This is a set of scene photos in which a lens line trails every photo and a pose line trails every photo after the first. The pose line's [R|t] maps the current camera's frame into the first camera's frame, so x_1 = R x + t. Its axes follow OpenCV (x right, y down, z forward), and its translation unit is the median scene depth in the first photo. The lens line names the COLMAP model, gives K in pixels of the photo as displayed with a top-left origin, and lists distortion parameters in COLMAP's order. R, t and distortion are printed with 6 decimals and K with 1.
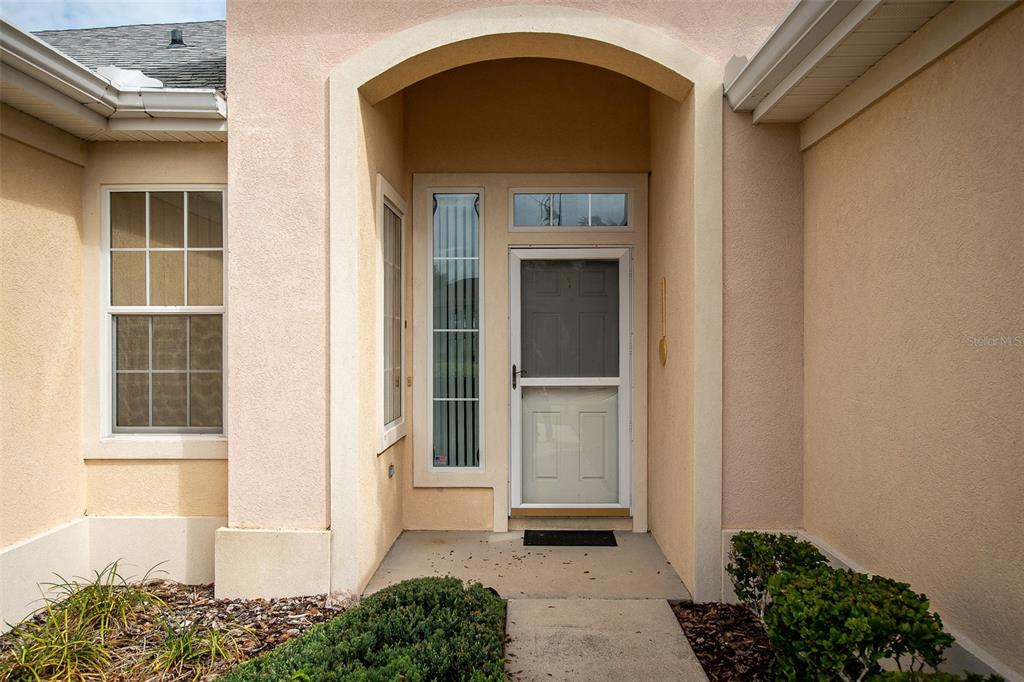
lens RADIAL K [[798.3, 0, 513.7], [0, 798.3, 336.6], [0, 0, 1]] dist [-0.002001, -0.000157]
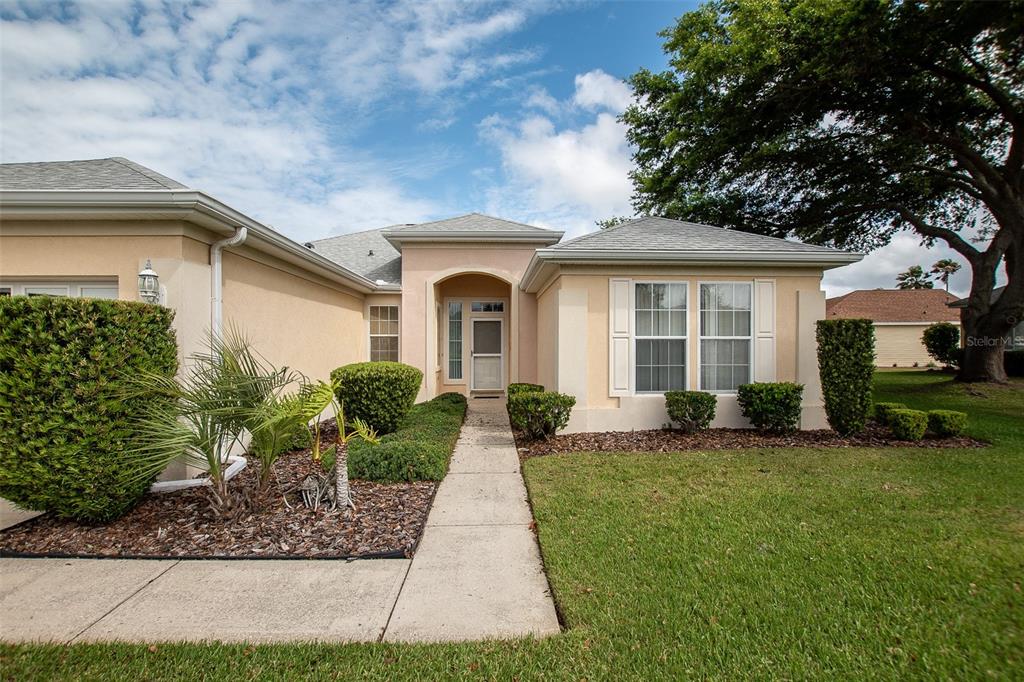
lens RADIAL K [[465.1, 0, 521.5], [0, 465.1, 340.3], [0, 0, 1]] dist [-0.028385, 0.005690]
pose [[0.995448, -0.004552, 0.095200, 0.029892], [0.006678, 0.999735, -0.022024, 0.044872], [-0.095075, 0.022560, 0.995214, -1.351402]]
